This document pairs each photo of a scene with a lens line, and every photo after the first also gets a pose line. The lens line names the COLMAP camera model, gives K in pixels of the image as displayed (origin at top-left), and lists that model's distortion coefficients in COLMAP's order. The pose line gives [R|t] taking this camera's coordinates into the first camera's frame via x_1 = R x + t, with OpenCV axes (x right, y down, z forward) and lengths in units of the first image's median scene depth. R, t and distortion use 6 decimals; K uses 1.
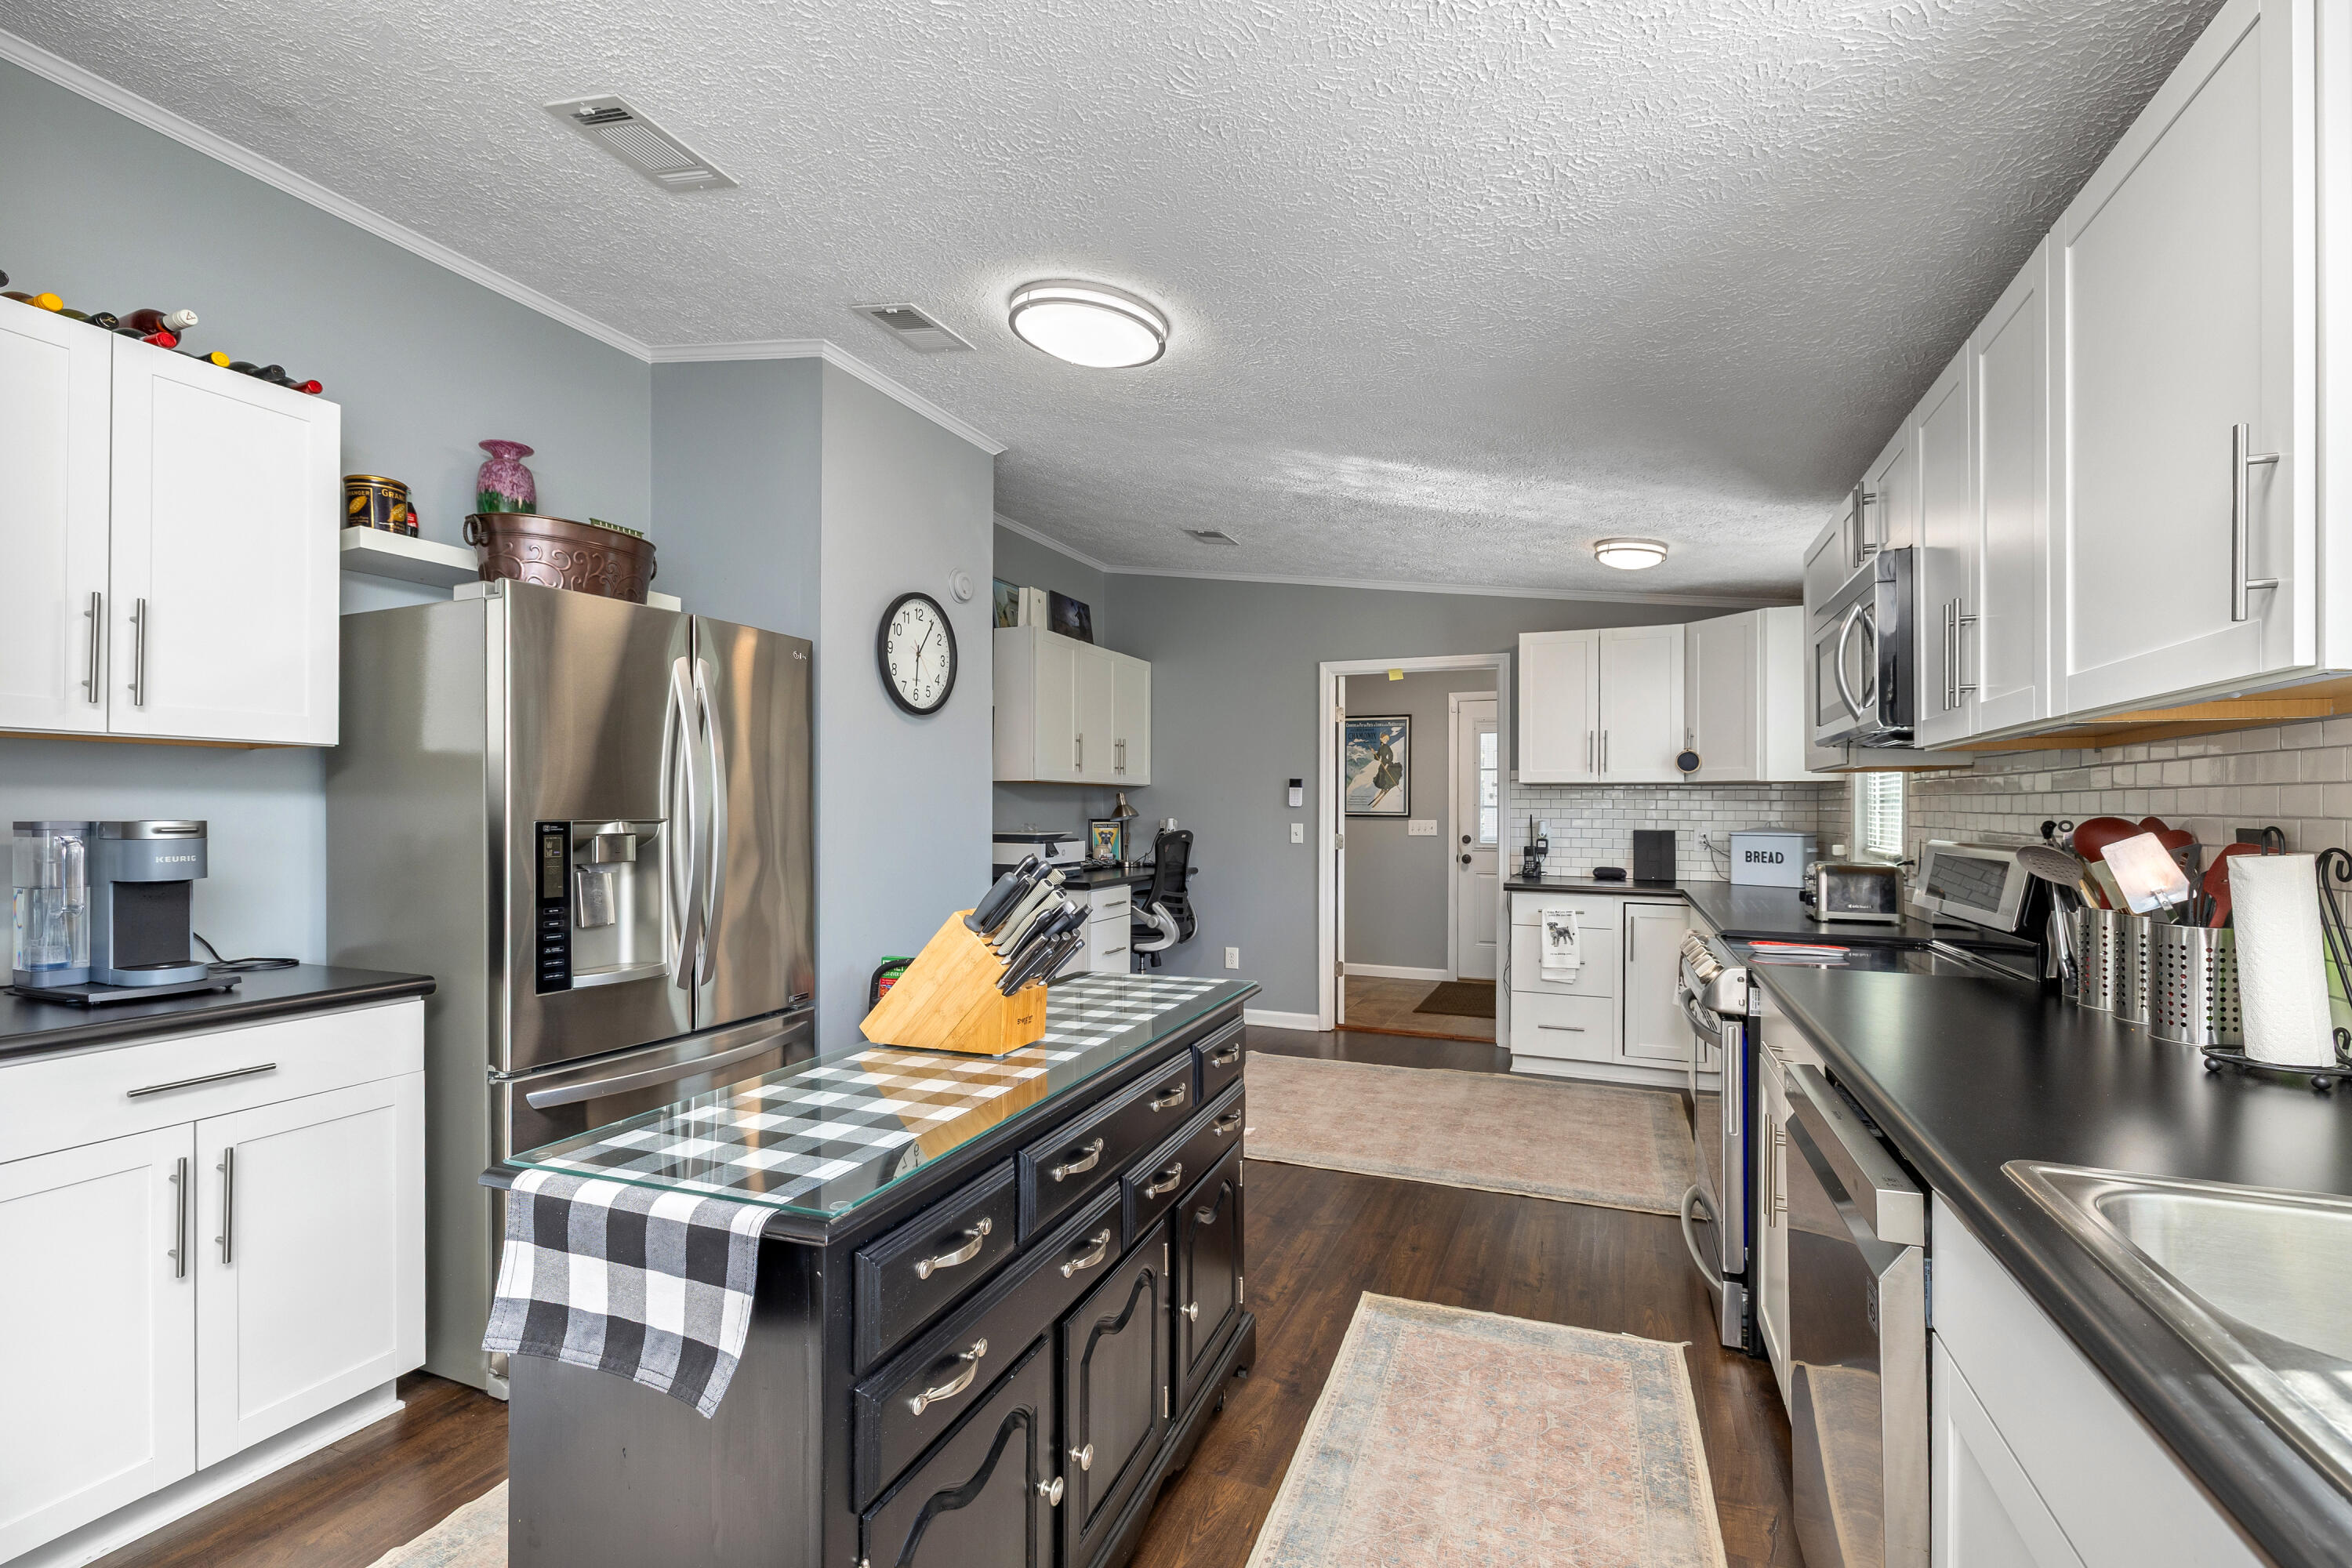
lens RADIAL K [[1019.0, 0, 1175.9], [0, 1019.0, 794.6], [0, 0, 1]] dist [0.003098, -0.000057]
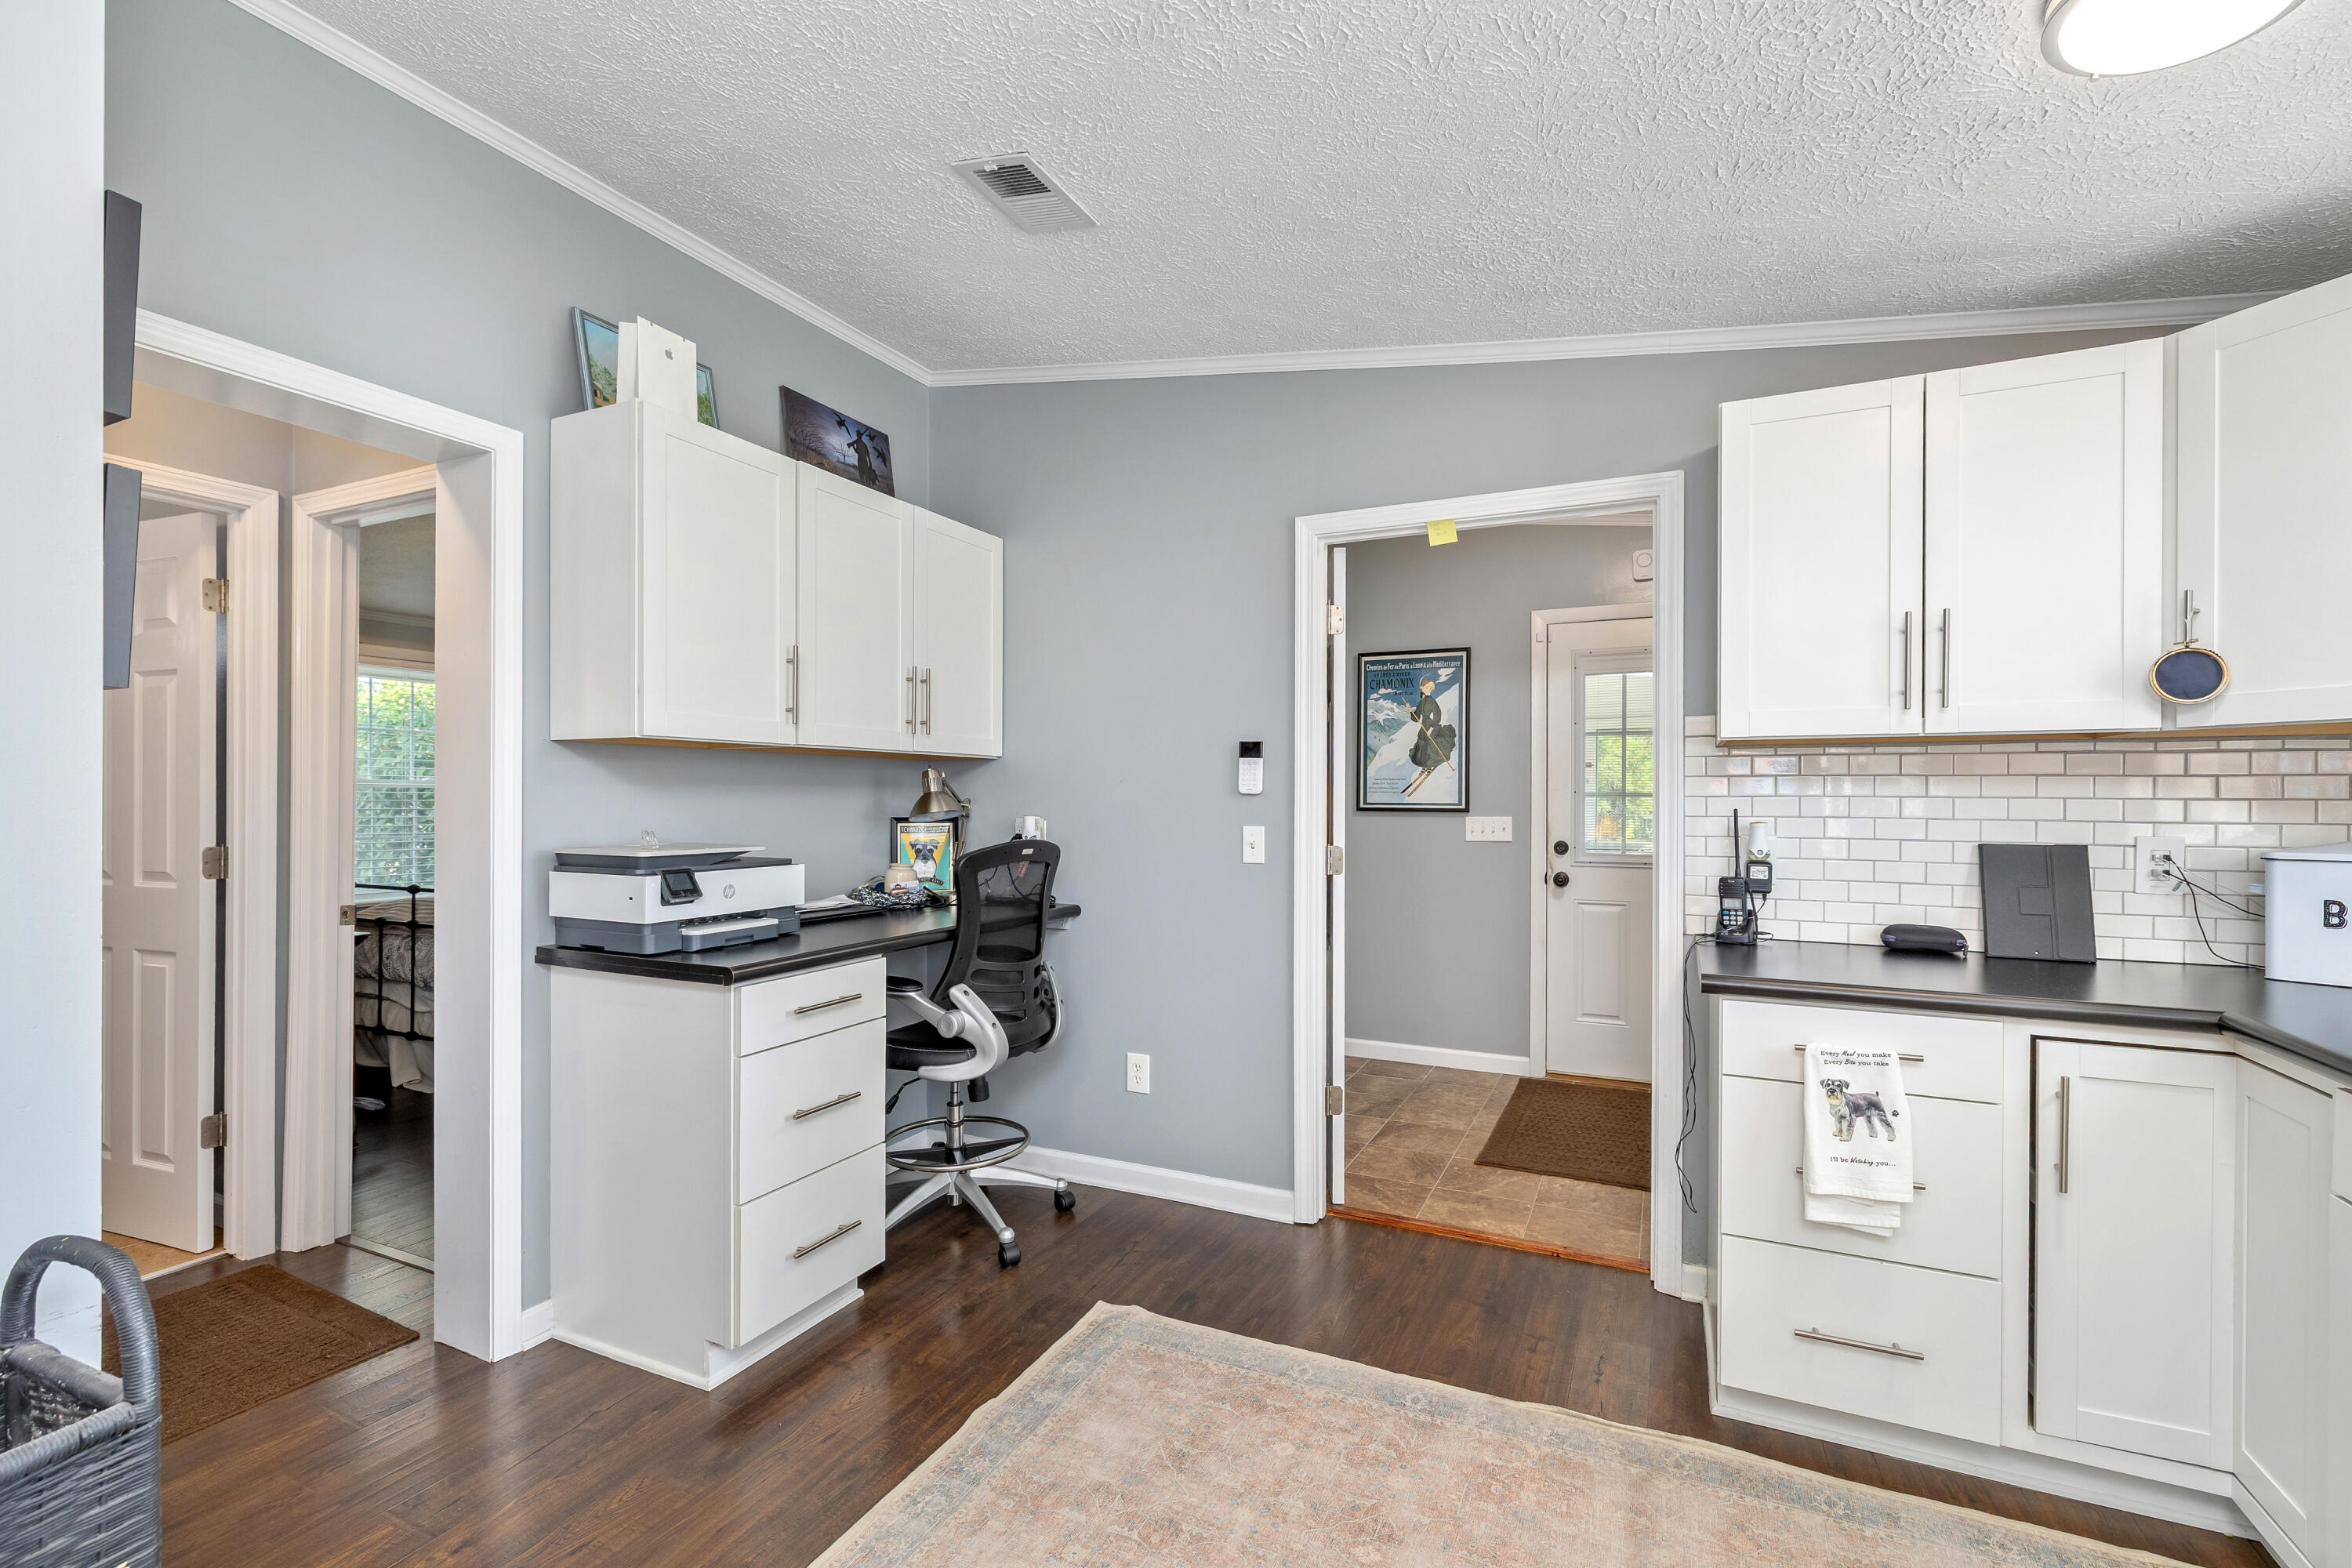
lens RADIAL K [[1019.0, 0, 1179.3], [0, 1019.0, 789.6], [0, 0, 1]] dist [0.003098, -0.000057]
pose [[0.998846, -0.002824, -0.047946, 0.117462], [0.002953, 0.999992, 0.002626, 0.008855], [0.047939, -0.002765, 0.998846, 0.522256]]
